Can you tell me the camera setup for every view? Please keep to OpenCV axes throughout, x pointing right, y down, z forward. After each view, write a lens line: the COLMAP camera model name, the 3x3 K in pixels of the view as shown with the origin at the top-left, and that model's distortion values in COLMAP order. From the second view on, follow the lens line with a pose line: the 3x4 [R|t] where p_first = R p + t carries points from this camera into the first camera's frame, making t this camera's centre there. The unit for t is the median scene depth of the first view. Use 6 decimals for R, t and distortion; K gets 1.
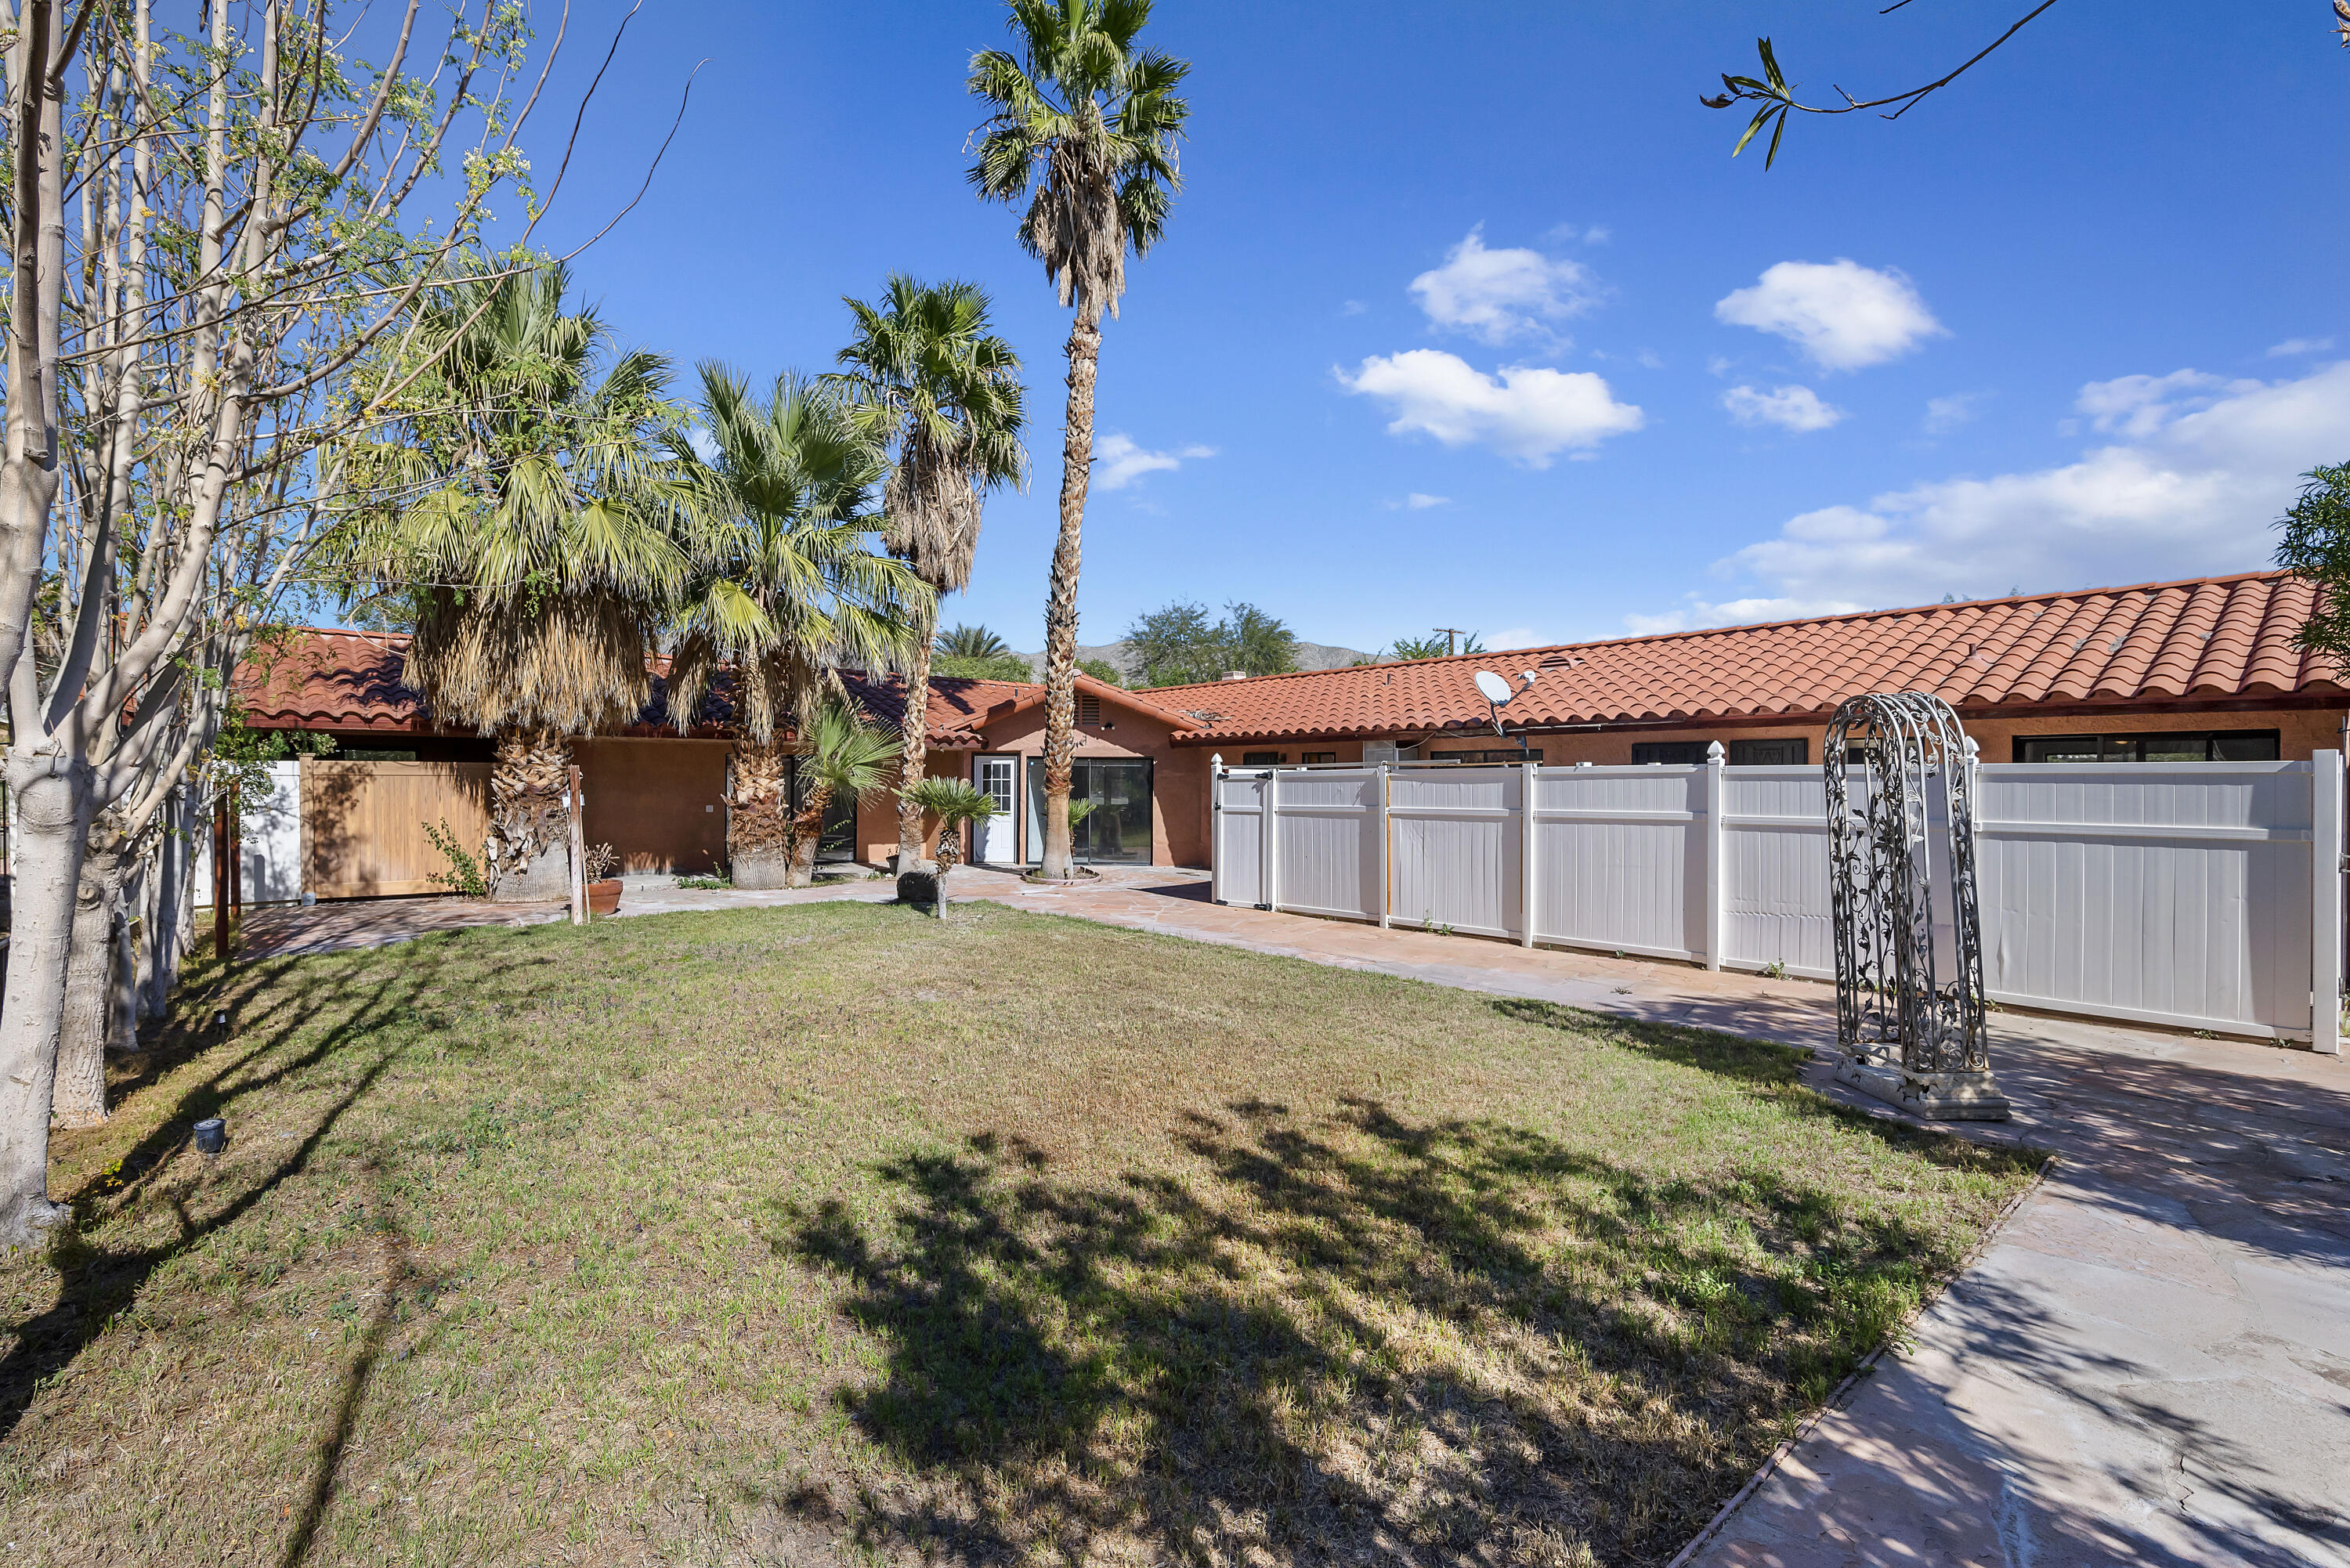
lens RADIAL K [[1044.6, 0, 1177.6], [0, 1044.6, 792.4], [0, 0, 1]] dist [-0.029649, 0.000050]
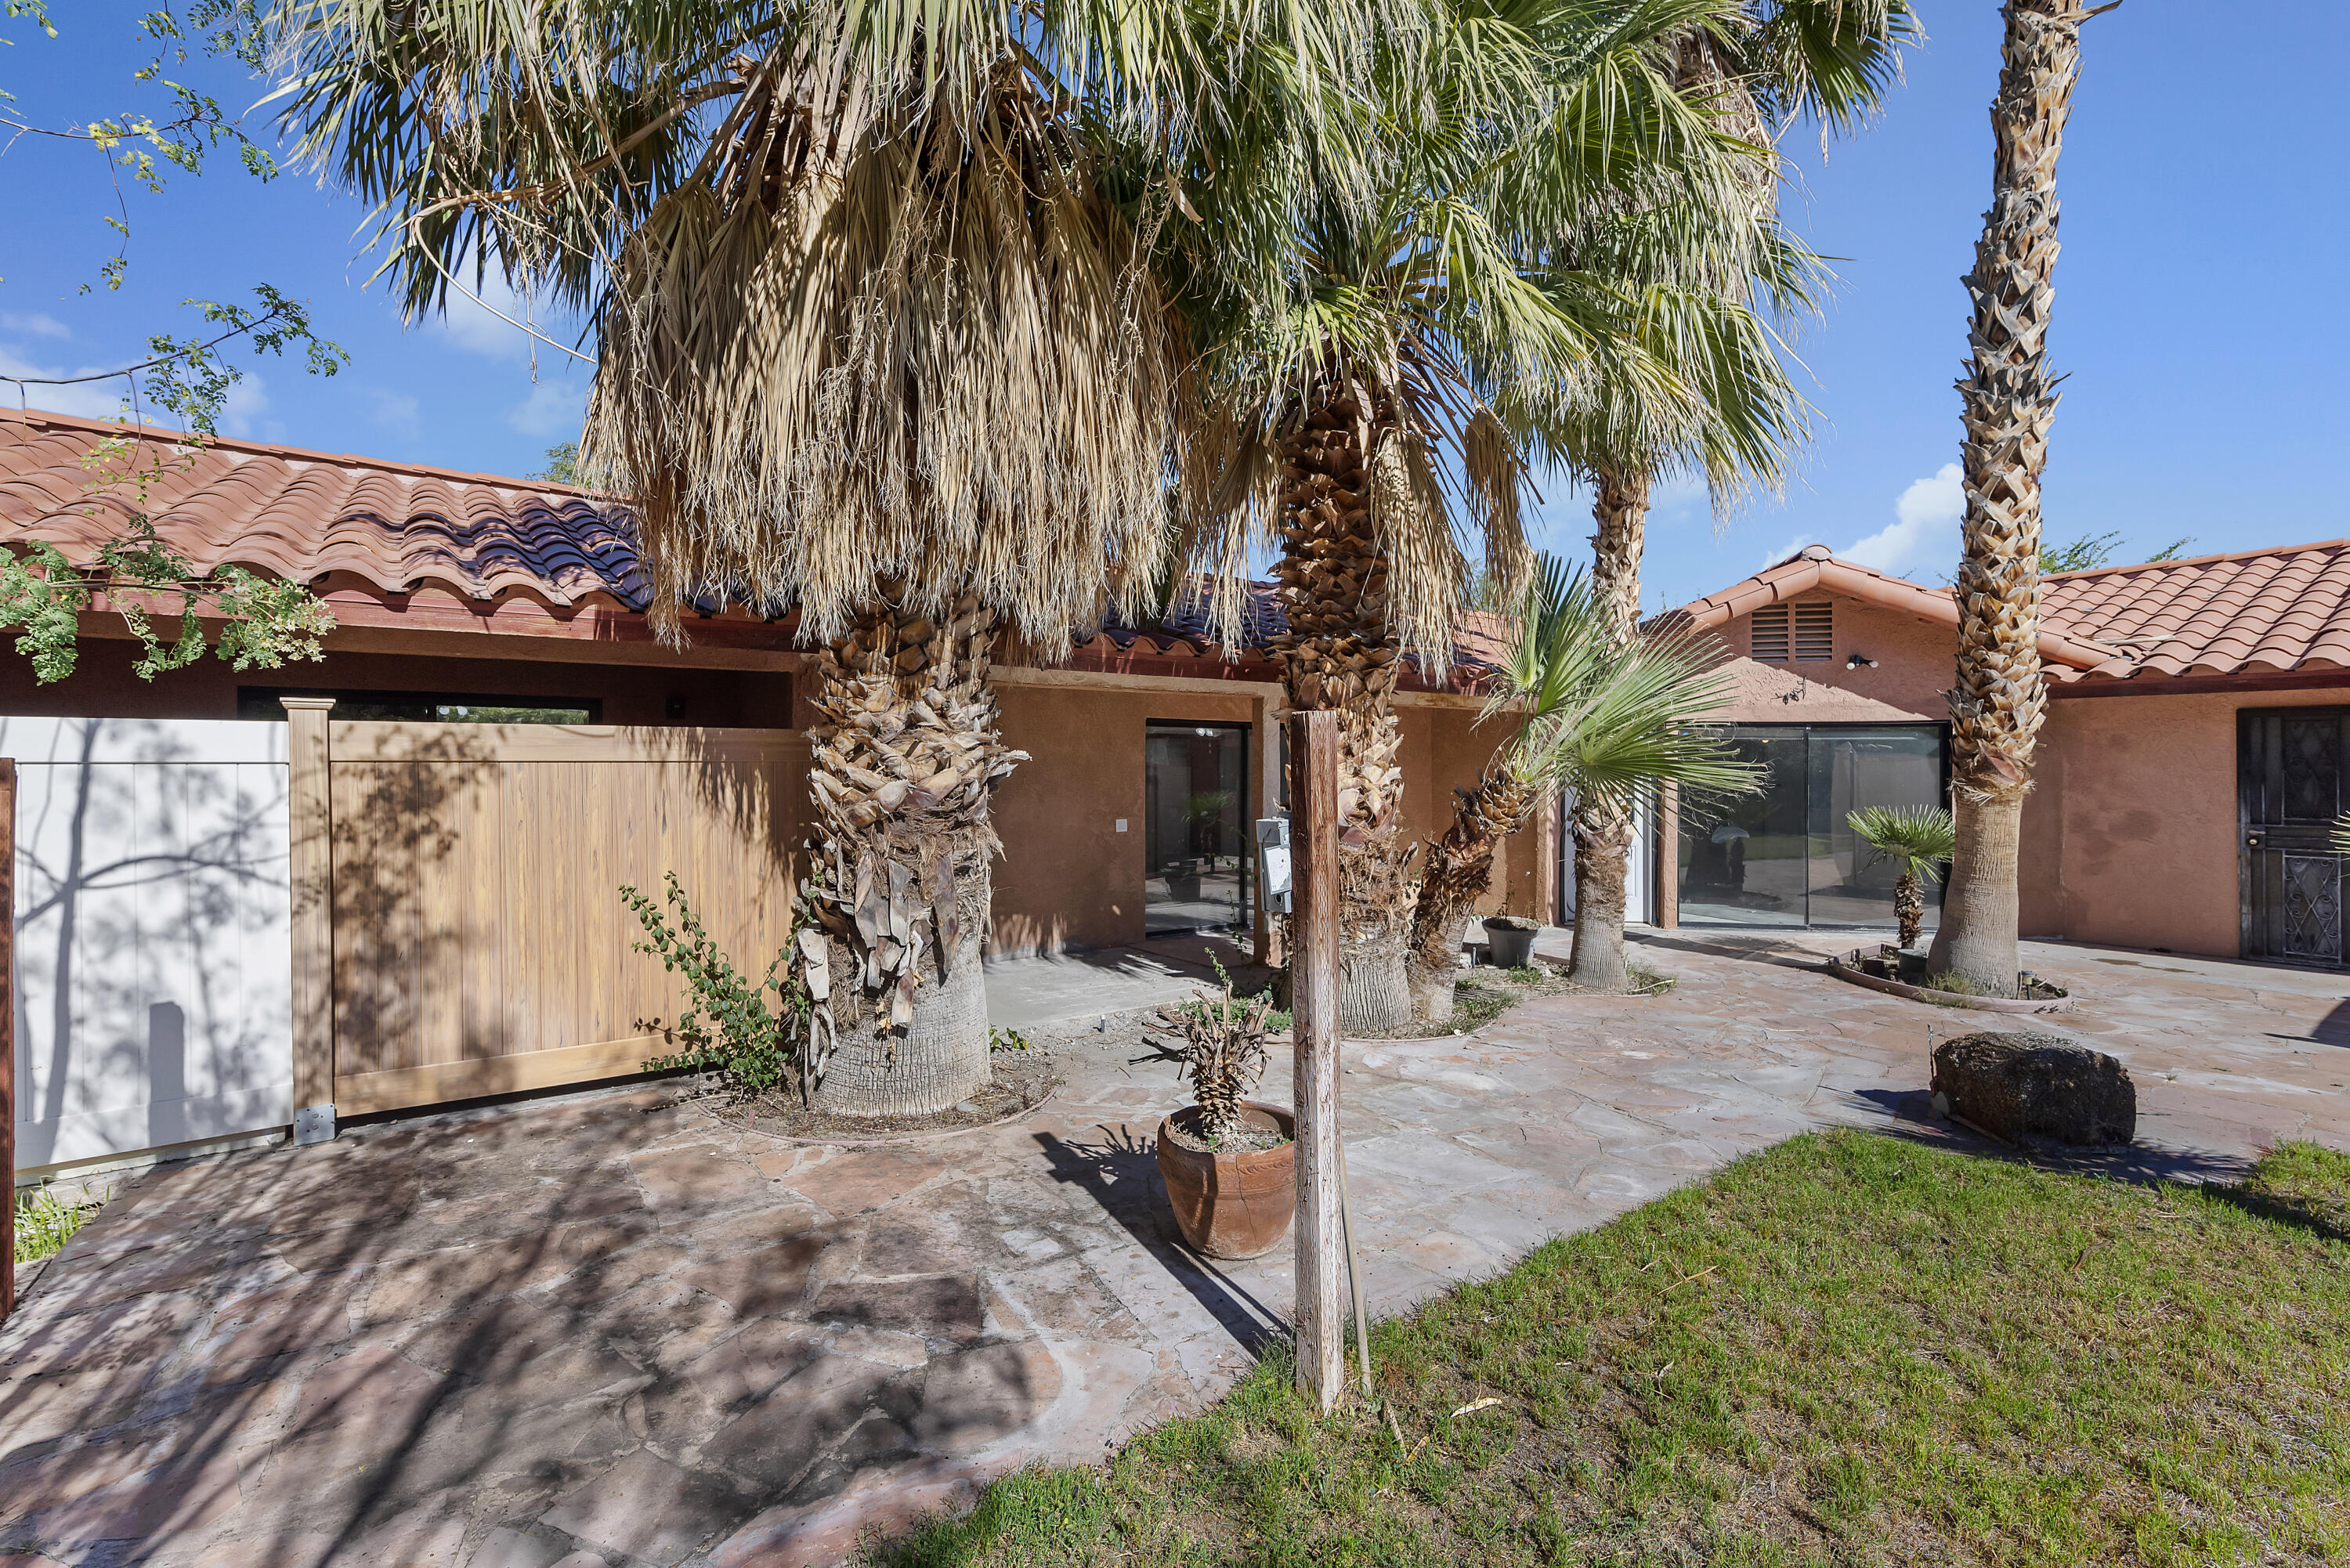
lens RADIAL K [[1070.2, 0, 1175.0], [0, 1070.2, 784.0], [0, 0, 1]] dist [-0.032333, 0.018628]
pose [[0.994366, -0.004145, -0.105917, -0.511965], [0.004665, 0.999978, 0.004662, -0.009876], [0.105895, -0.005129, 0.994364, 0.660377]]
